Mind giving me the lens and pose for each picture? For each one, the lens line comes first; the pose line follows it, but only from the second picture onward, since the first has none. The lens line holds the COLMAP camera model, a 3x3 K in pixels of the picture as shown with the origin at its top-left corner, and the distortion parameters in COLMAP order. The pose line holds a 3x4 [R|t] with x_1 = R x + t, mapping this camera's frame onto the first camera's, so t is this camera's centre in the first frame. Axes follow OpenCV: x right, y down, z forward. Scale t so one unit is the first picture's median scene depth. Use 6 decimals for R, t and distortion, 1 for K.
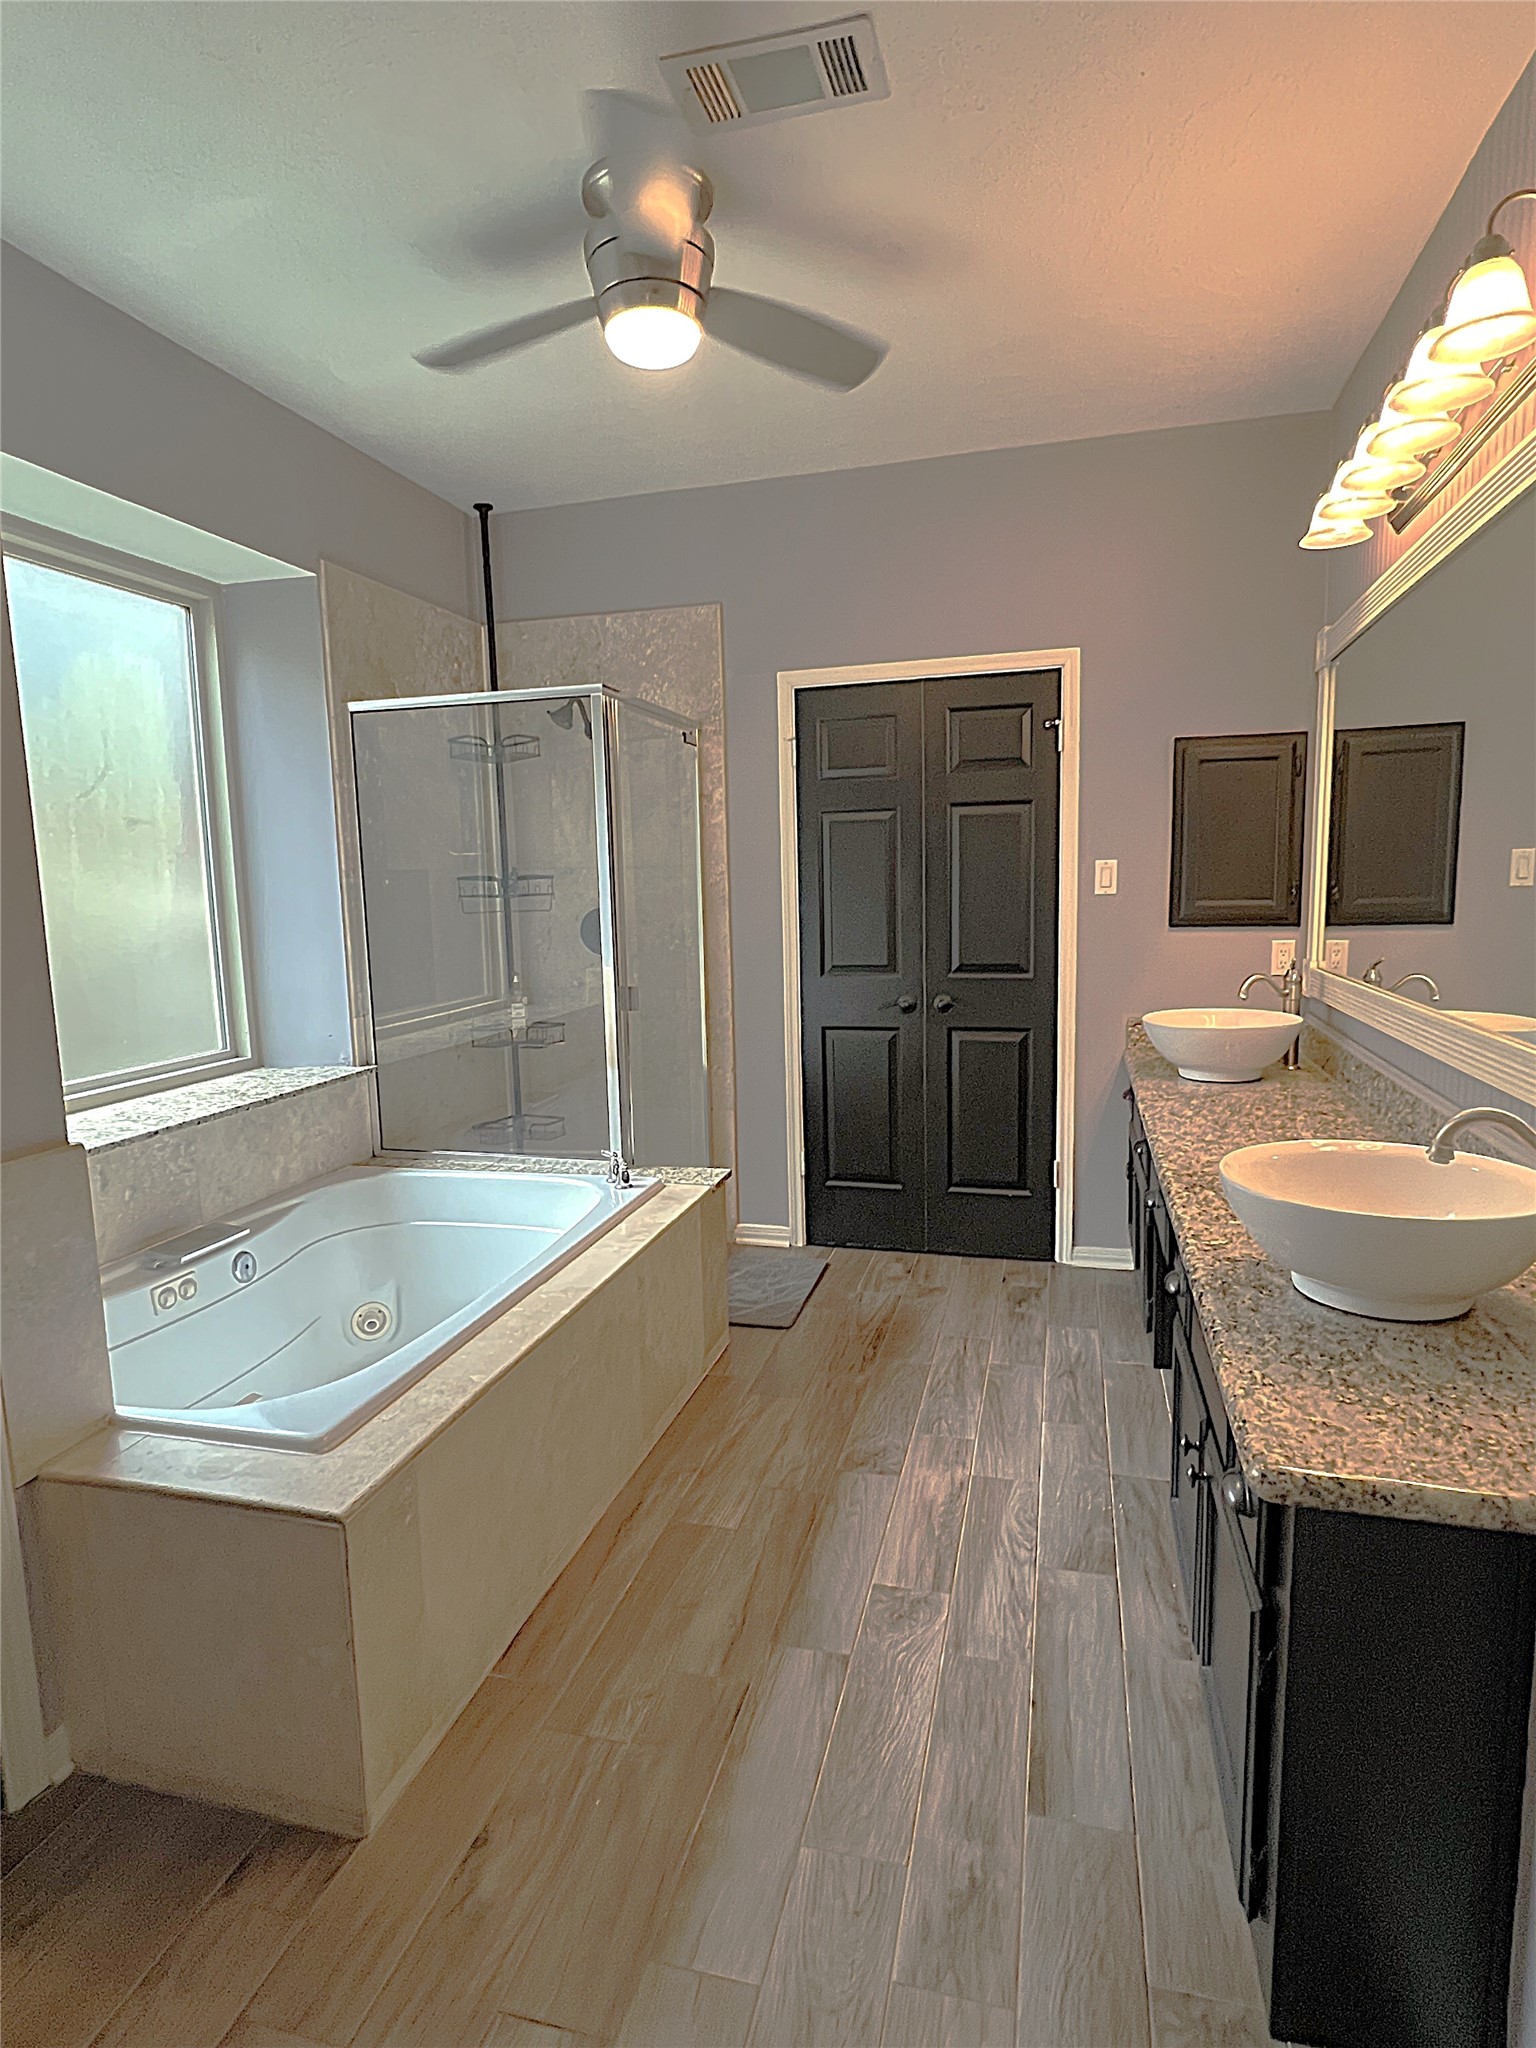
lens RADIAL K [[1086.9, 0, 777.1], [0, 1086.9, 1026.1], [0, 0, 1]] dist [-0.000451, -0.000292]
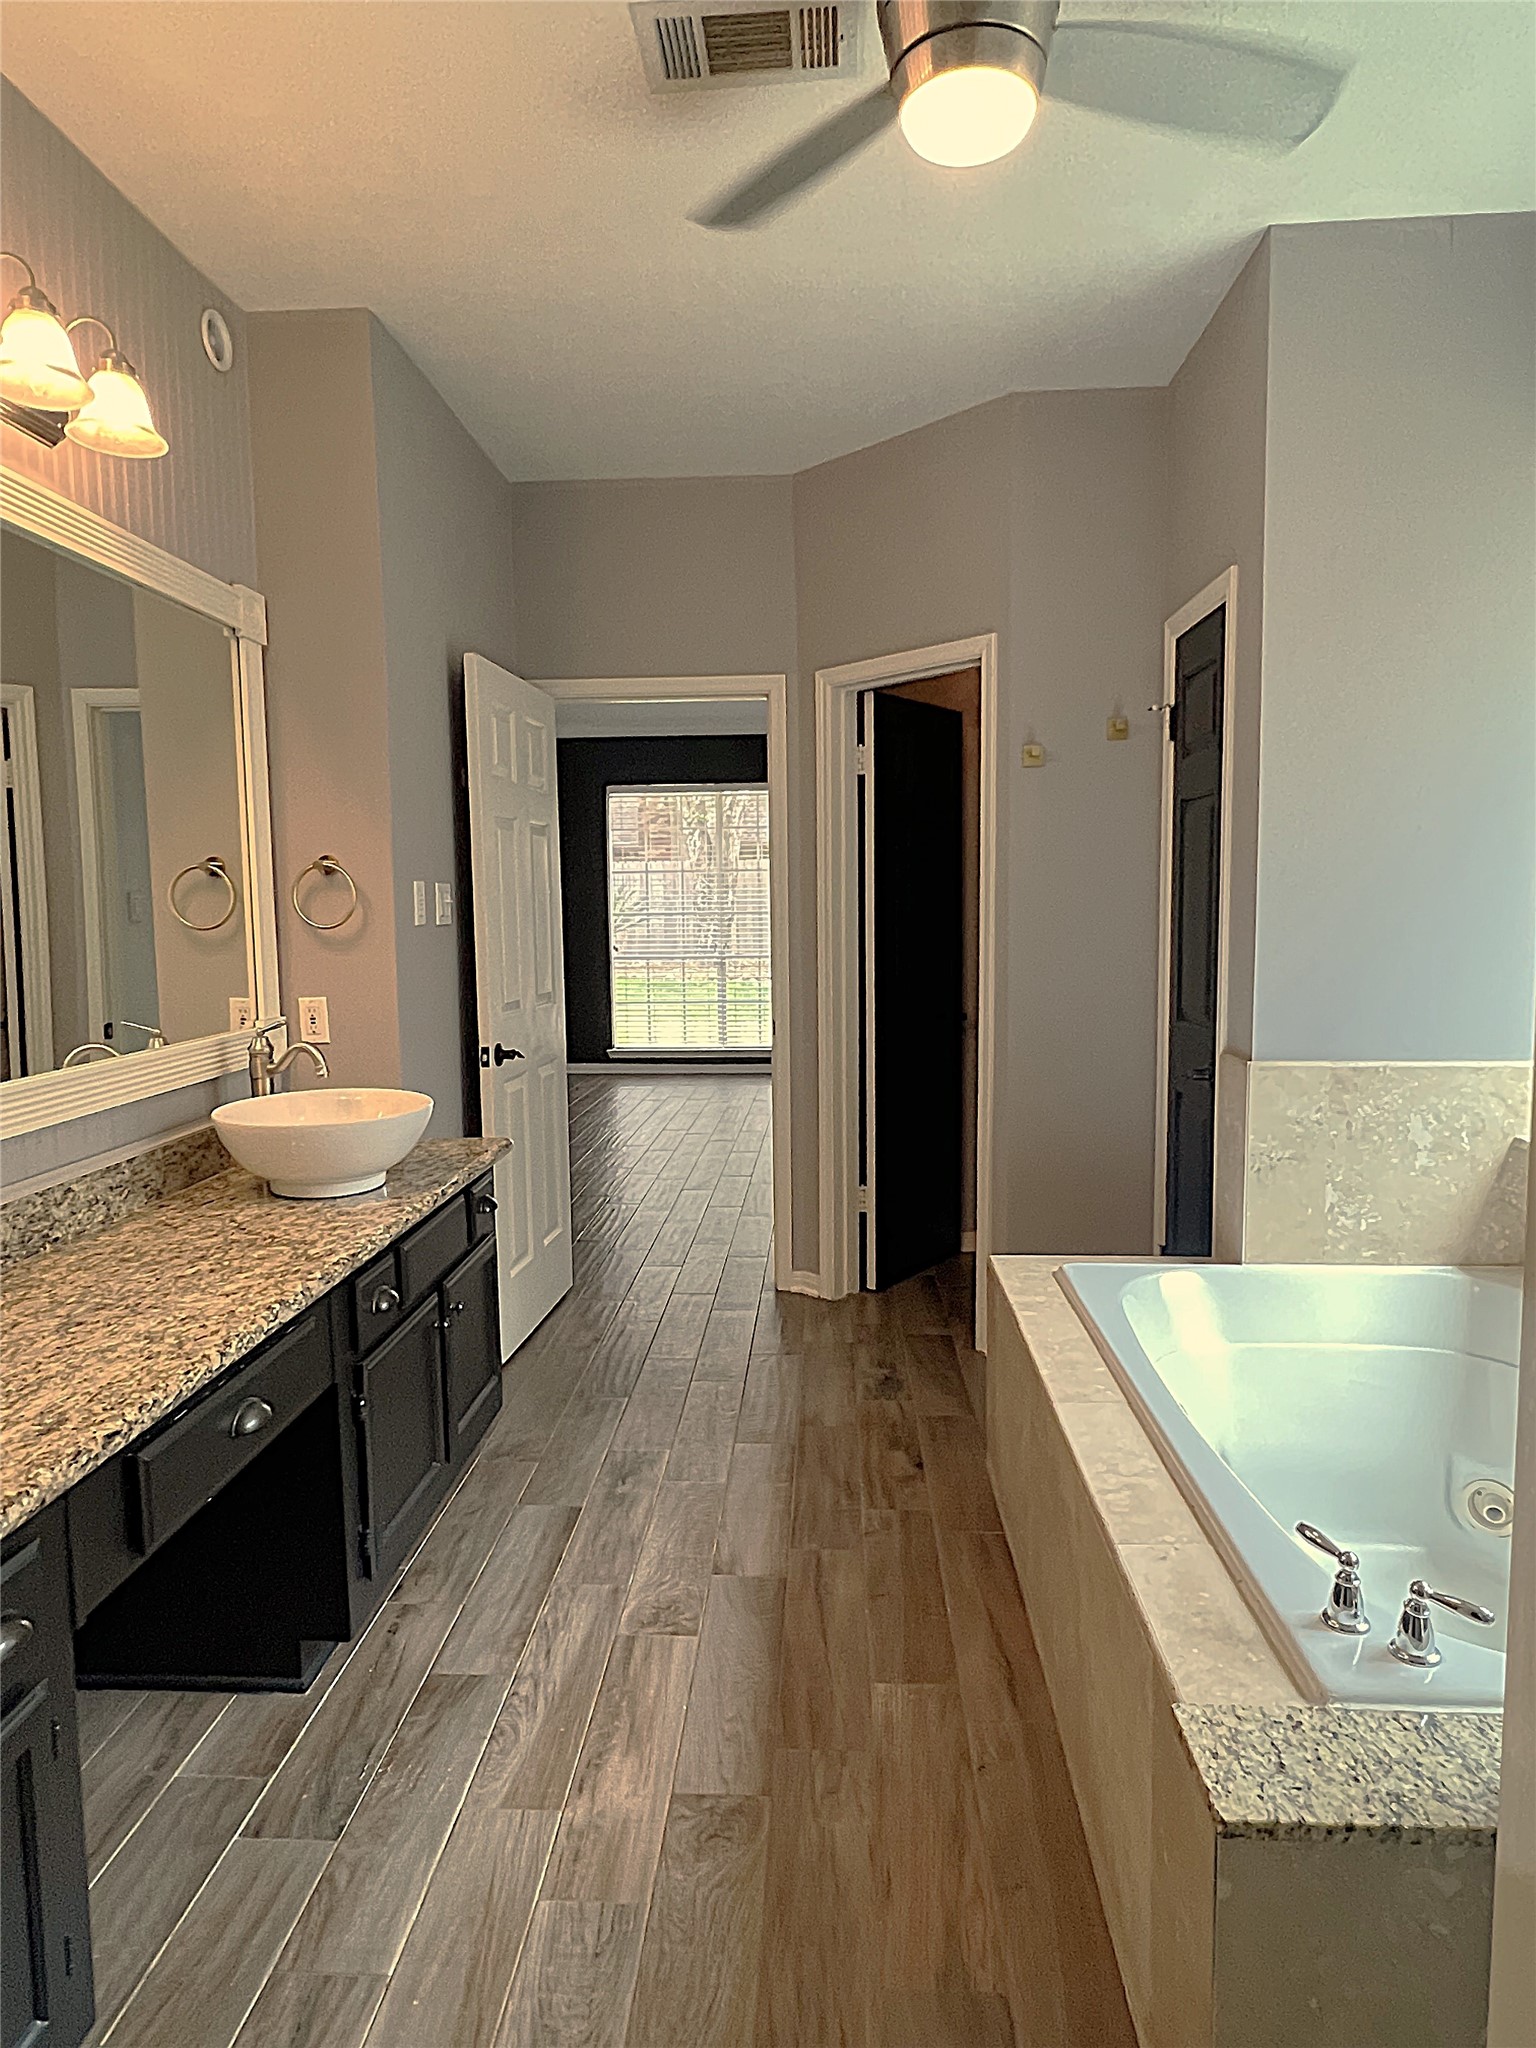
lens RADIAL K [[1200.5, 0, 774.8], [0, 1200.5, 1016.7], [0, 0, 1]] dist [0.004757, 0.000508]
pose [[-0.977494, 0.054863, -0.203707, 0.182716], [0.006703, 0.973183, 0.229936, -0.220788], [0.210859, 0.223396, -0.951647, 1.673647]]
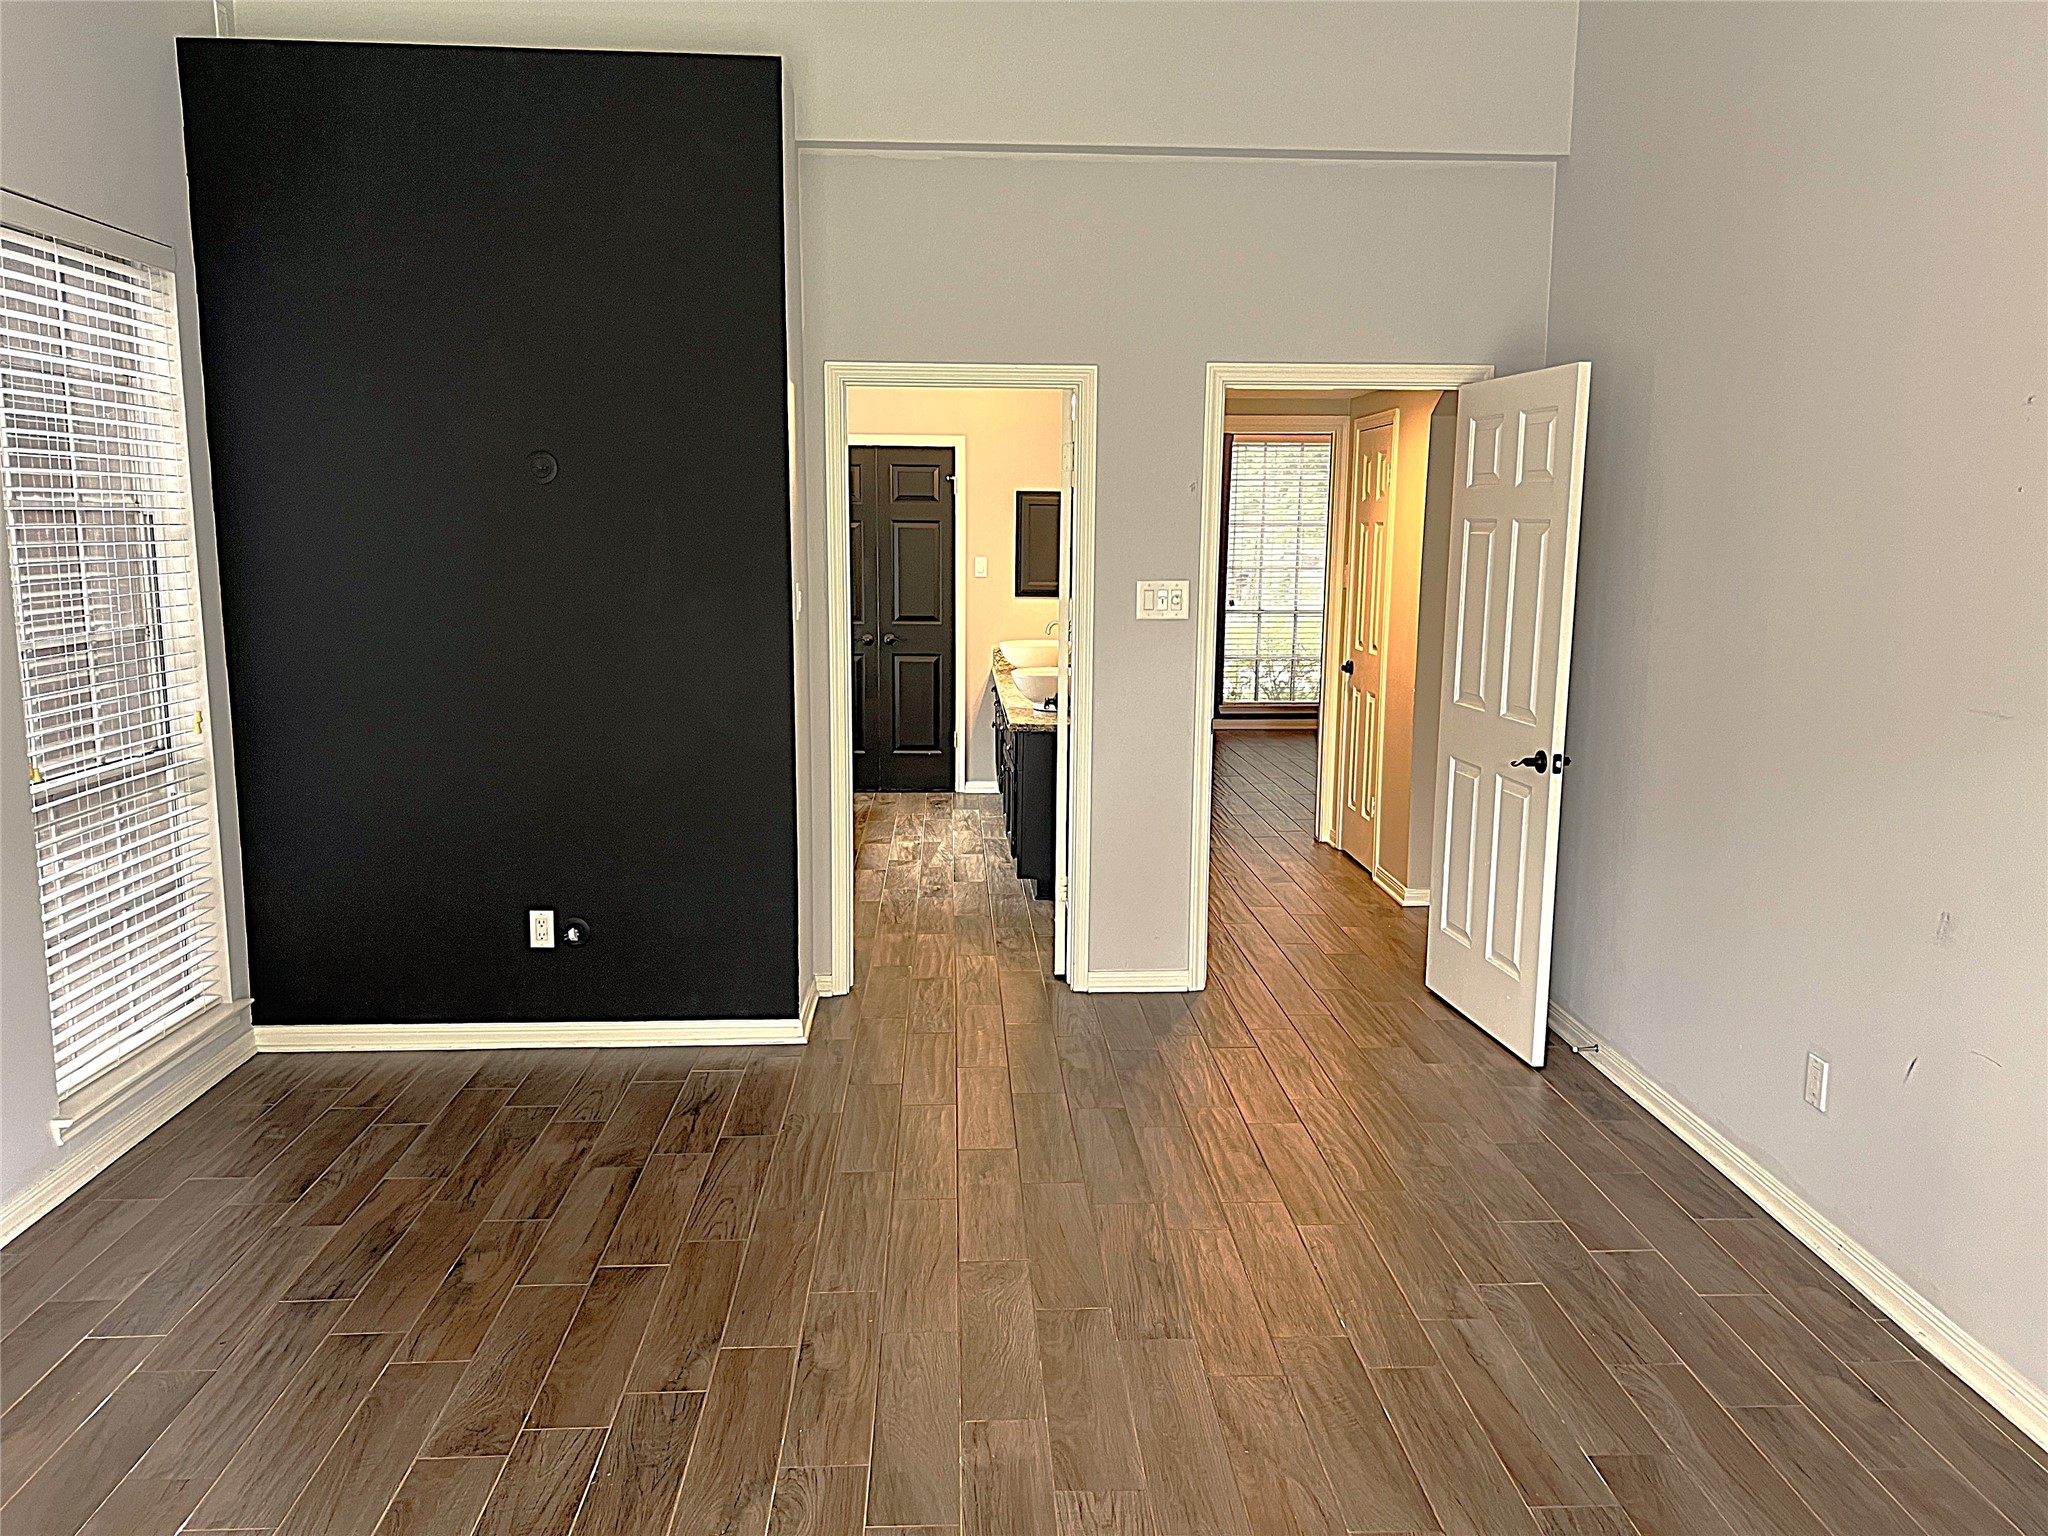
lens RADIAL K [[1537.5, 0, 1024.9], [0, 1537.5, 771.1], [0, 0, 1]] dist [0.045970, -0.056616]
pose [[0.953667, -0.017237, 0.300369, -0.594978], [0.008689, 0.999519, 0.029772, 0.184418], [-0.300737, -0.025783, 0.953358, -2.174594]]
